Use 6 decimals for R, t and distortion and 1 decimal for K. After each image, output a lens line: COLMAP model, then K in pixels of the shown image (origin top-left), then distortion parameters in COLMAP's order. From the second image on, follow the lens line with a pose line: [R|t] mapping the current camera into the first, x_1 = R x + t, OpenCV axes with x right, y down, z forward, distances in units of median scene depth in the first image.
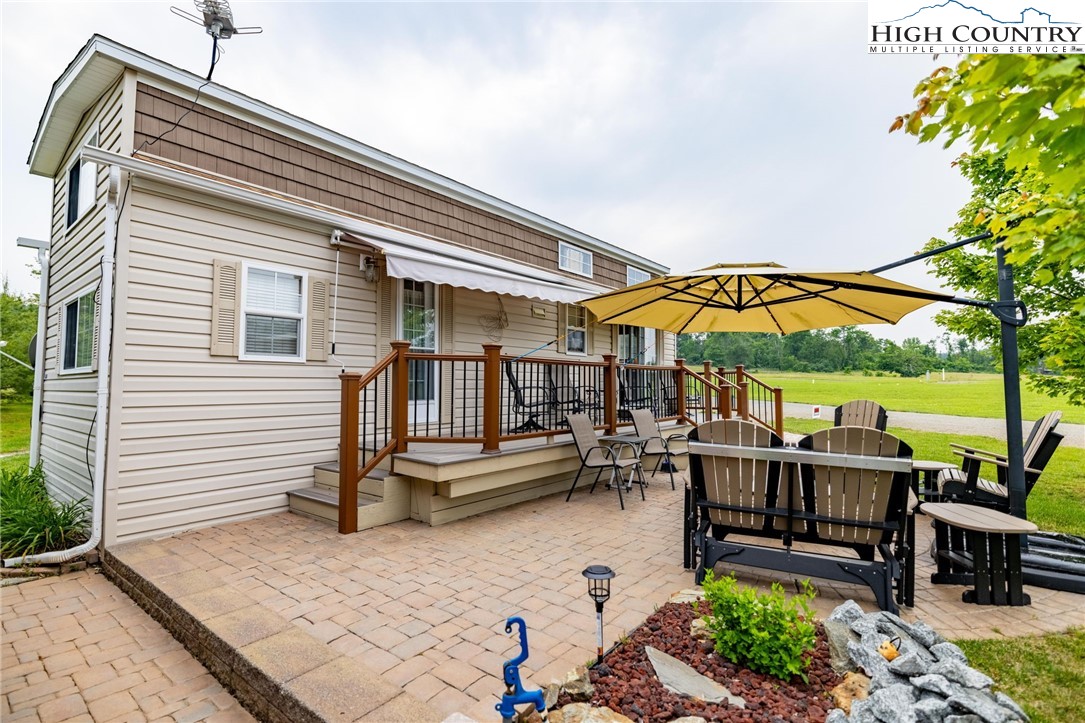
lens RADIAL K [[522.6, 0, 544.7], [0, 522.6, 360.9], [0, 0, 1]] dist [-0.000441, -0.000280]
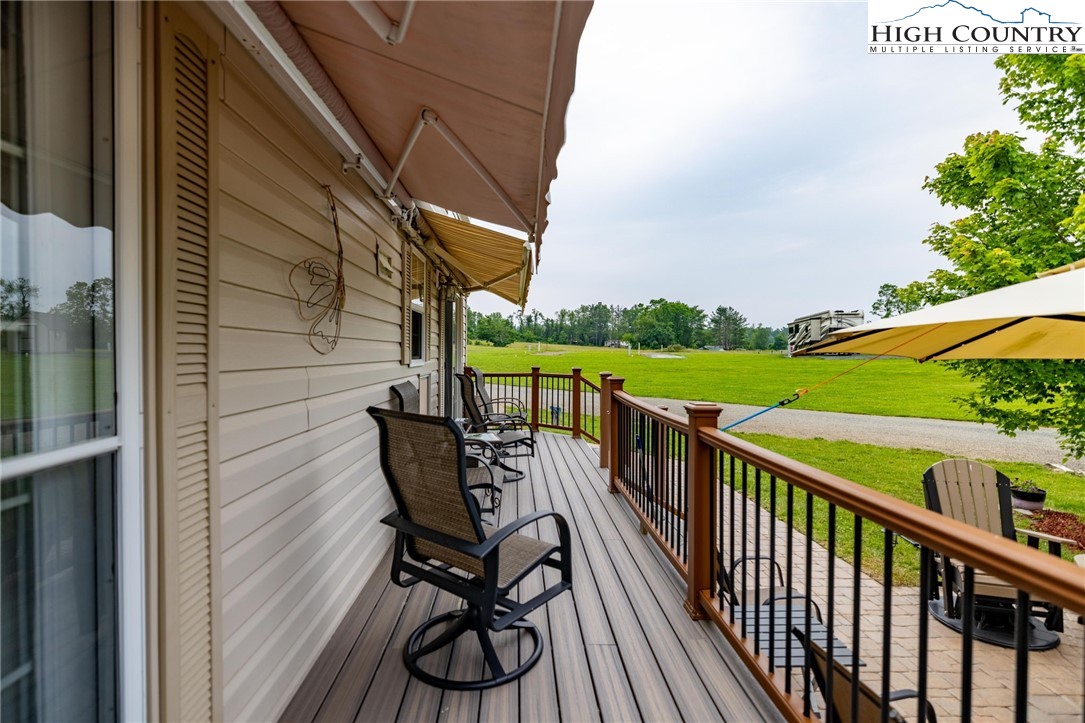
lens RADIAL K [[522.6, 0, 542.2], [0, 522.6, 355.4], [0, 0, 1]] dist [-0.000441, -0.000280]
pose [[0.757623, 0.000797, 0.652692, -0.179601], [-0.037854, 0.998370, 0.042721, -0.050448], [-0.651594, -0.057074, 0.756418, 0.661868]]
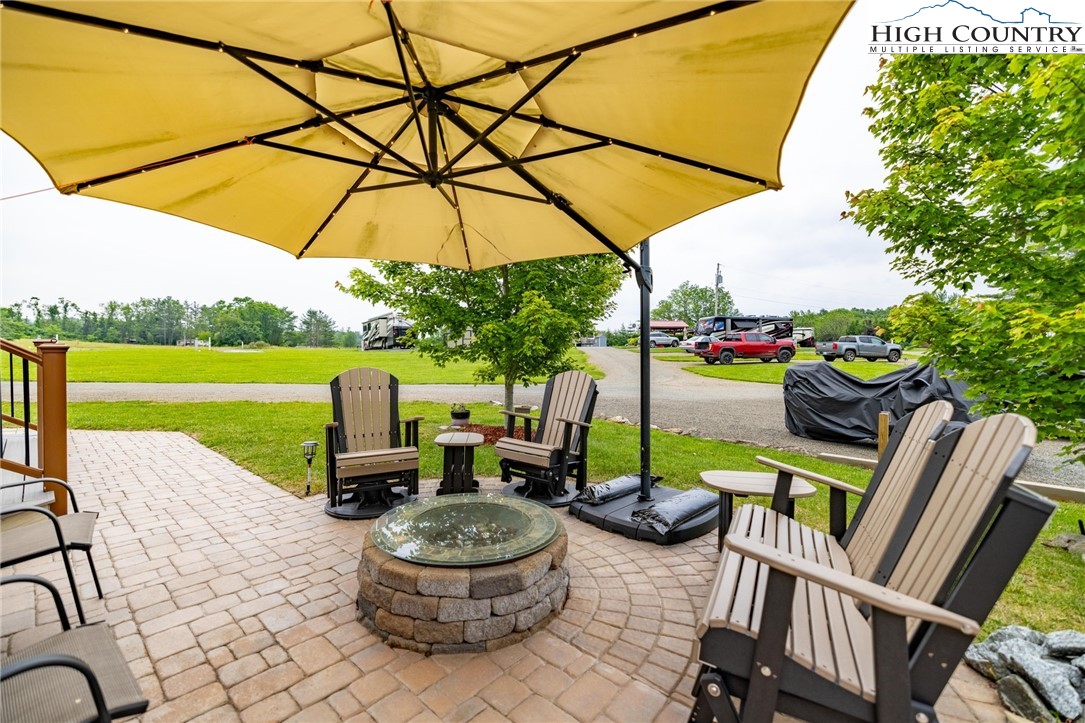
lens RADIAL K [[453.2, 0, 540.4], [0, 453.2, 358.9], [0, 0, 1]] dist [-0.001945, 0.000074]
pose [[0.066675, -0.011073, 0.997713, -0.020537], [-0.049411, 0.998675, 0.014386, 0.031592], [-0.996551, -0.050257, 0.066039, 0.547925]]
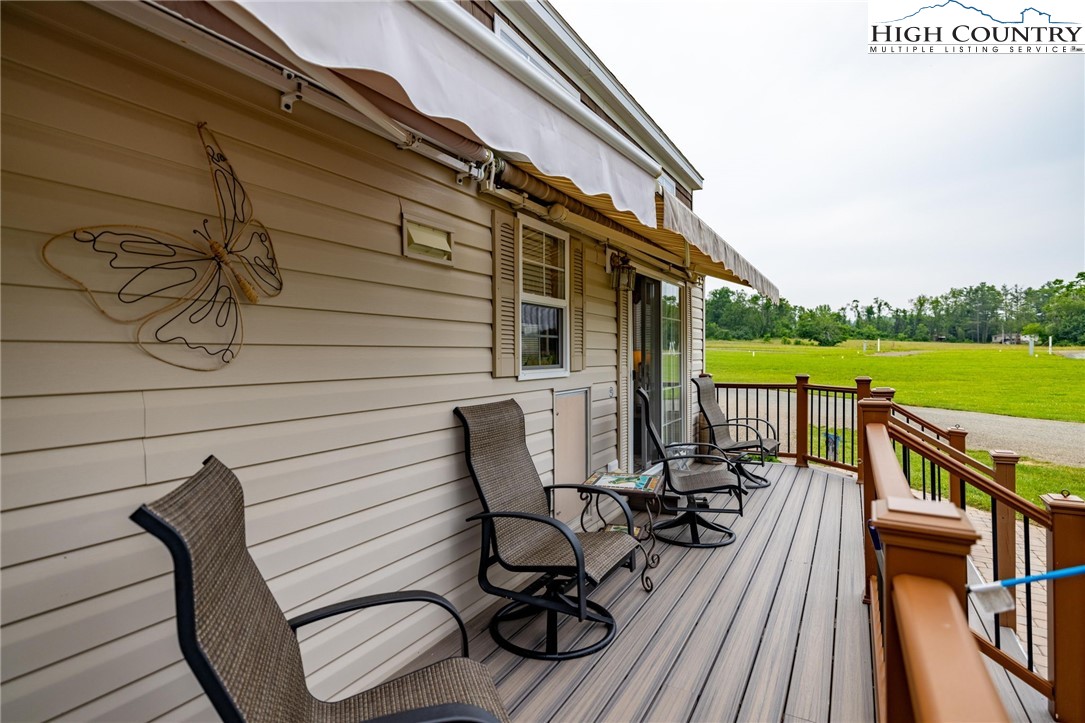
lens RADIAL K [[561.6, 0, 534.0], [0, 561.6, 353.4], [0, 0, 1]] dist [-0.001131, 0.003810]
pose [[0.989515, -0.006104, 0.144298, 0.000603], [-0.000588, 0.998928, 0.046288, -0.050391], [-0.144426, -0.045888, 0.988451, 0.727208]]
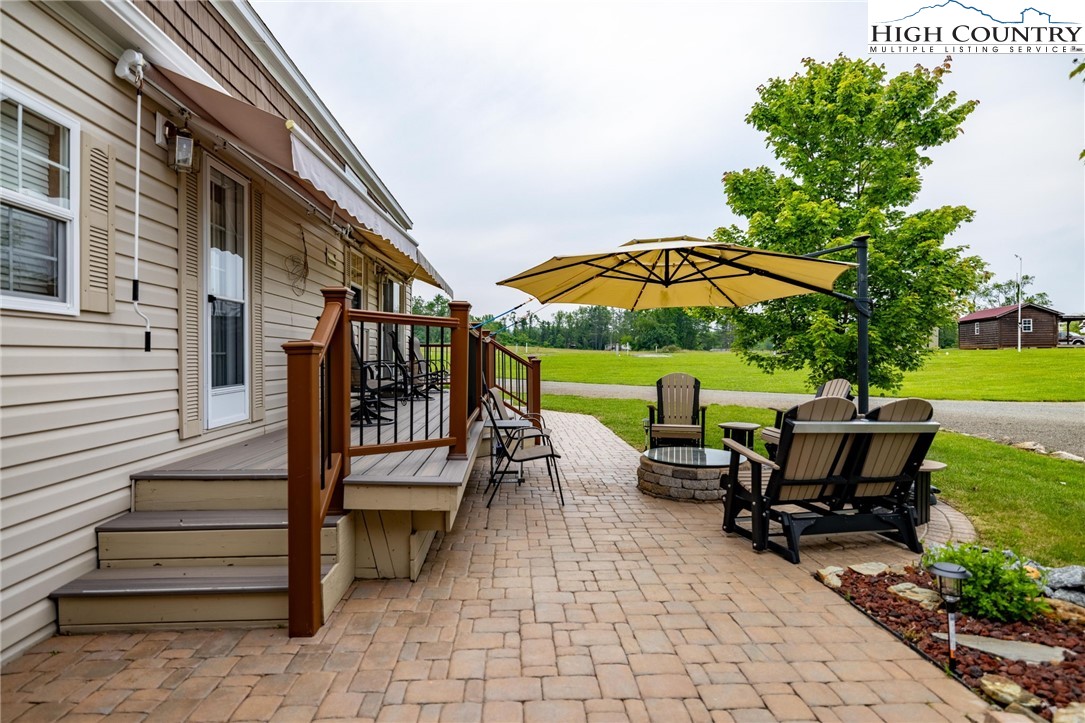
lens RADIAL K [[561.6, 0, 548.1], [0, 561.6, 359.9], [0, 0, 1]] dist [-0.001131, 0.003810]
pose [[0.747822, -0.003253, 0.663891, -0.316546], [-0.031488, 0.998689, 0.040362, 0.006007], [-0.663152, -0.051089, 0.746739, 0.221886]]
